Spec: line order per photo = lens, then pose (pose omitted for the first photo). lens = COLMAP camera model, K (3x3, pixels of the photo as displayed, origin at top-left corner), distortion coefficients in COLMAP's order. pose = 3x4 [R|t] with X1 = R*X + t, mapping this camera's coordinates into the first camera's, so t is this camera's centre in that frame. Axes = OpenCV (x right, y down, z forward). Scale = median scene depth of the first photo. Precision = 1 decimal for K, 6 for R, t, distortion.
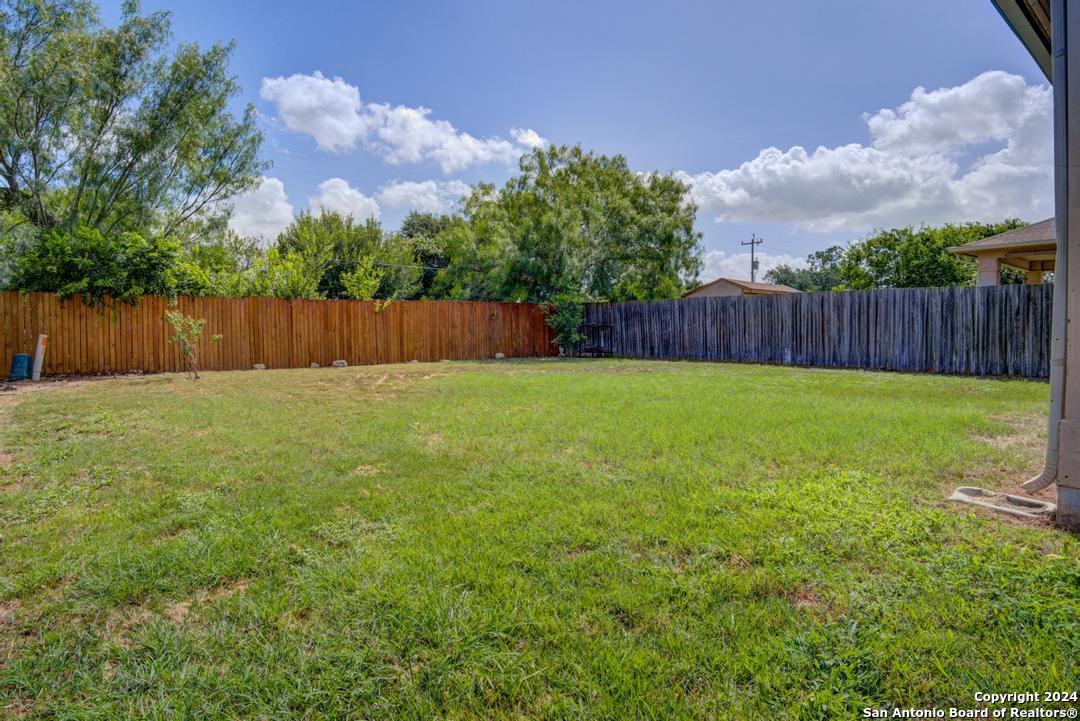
lens RADIAL K [[609.0, 0, 540.0], [0, 609.0, 360.5], [0, 0, 1]] dist [-0.044041, 0.003387]
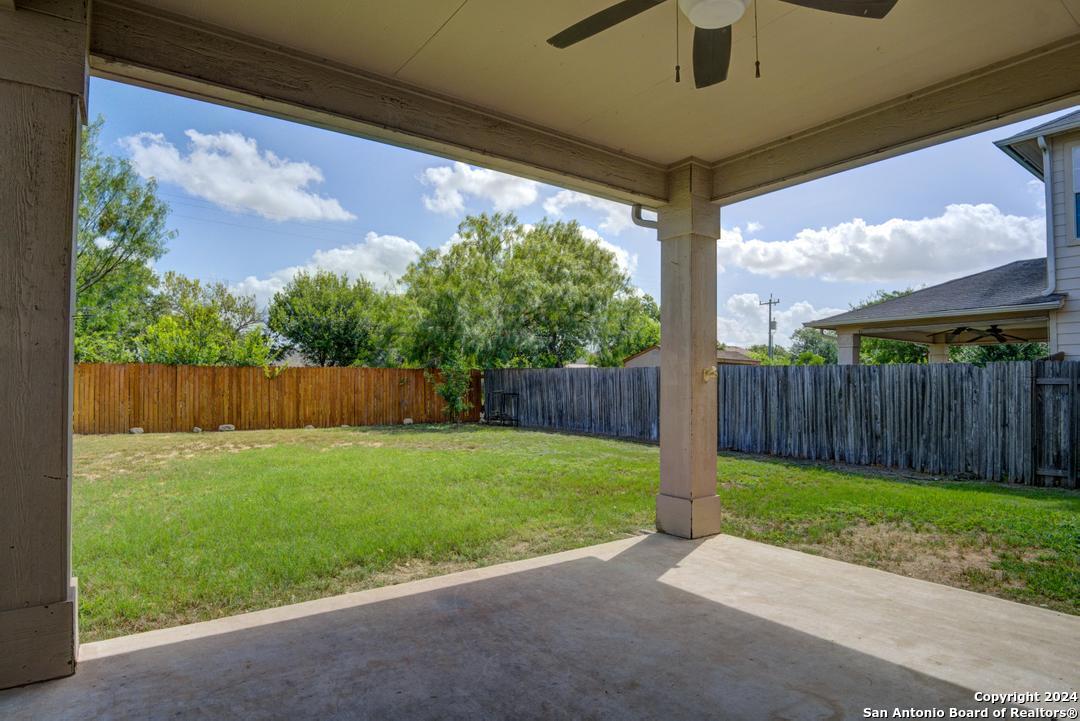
lens RADIAL K [[609.0, 0, 540.0], [0, 609.0, 360.5], [0, 0, 1]] dist [-0.044041, 0.003387]
pose [[0.998453, 0.013304, -0.053981, 0.265300], [-0.018188, 0.995683, -0.091023, -0.027167], [0.052537, 0.091864, 0.994385, 0.008709]]
